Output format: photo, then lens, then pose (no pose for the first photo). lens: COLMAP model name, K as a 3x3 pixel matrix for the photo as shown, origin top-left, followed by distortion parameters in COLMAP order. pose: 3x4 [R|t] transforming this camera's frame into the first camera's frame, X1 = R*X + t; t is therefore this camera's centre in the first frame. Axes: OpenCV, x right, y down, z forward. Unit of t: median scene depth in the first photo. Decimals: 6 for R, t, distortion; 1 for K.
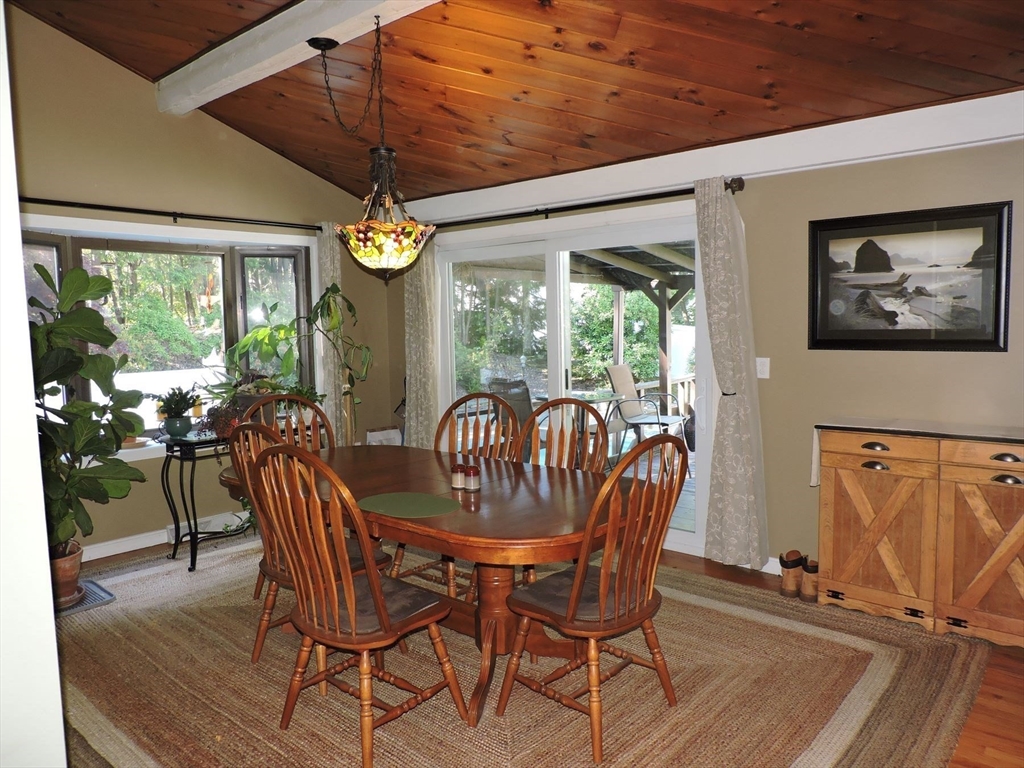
lens RADIAL K [[728.3, 0, 512.0], [0, 728.3, 384.0], [0, 0, 1]] dist [-0.009874, 0.001232]
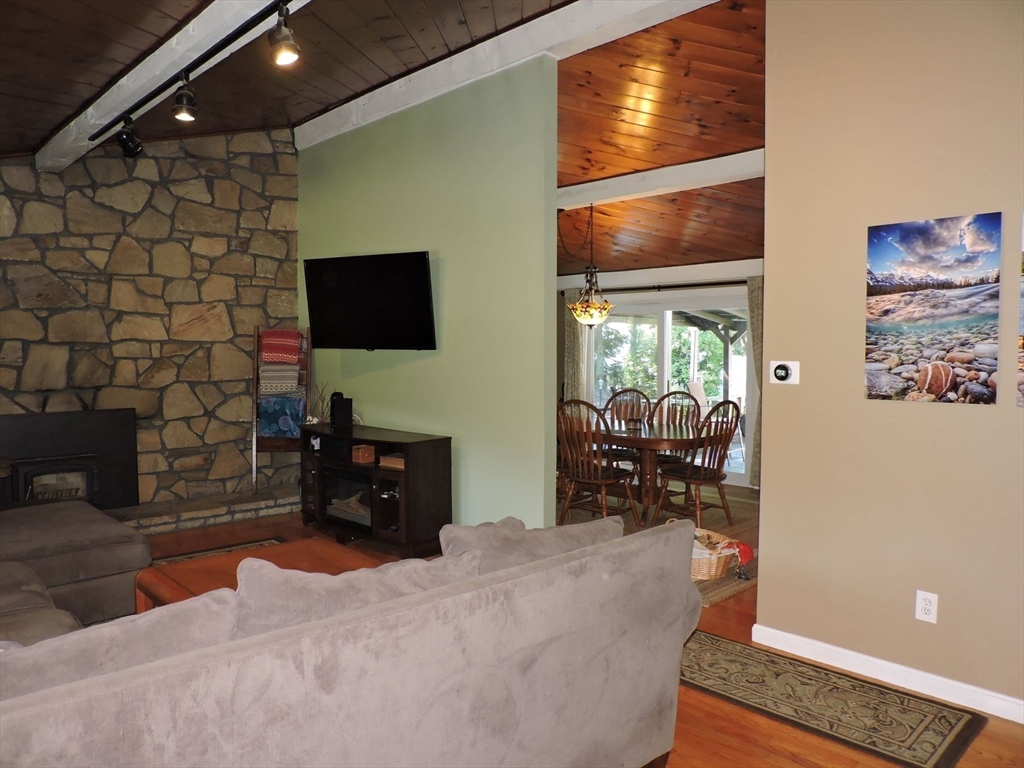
lens RADIAL K [[728.3, 0, 512.0], [0, 728.3, 384.0], [0, 0, 1]] dist [-0.009874, 0.001232]
pose [[0.996732, 0.024999, -0.076812, -0.122667], [-0.027771, 0.998993, -0.035245, 0.045644], [0.075853, 0.037263, 0.996422, -0.551538]]
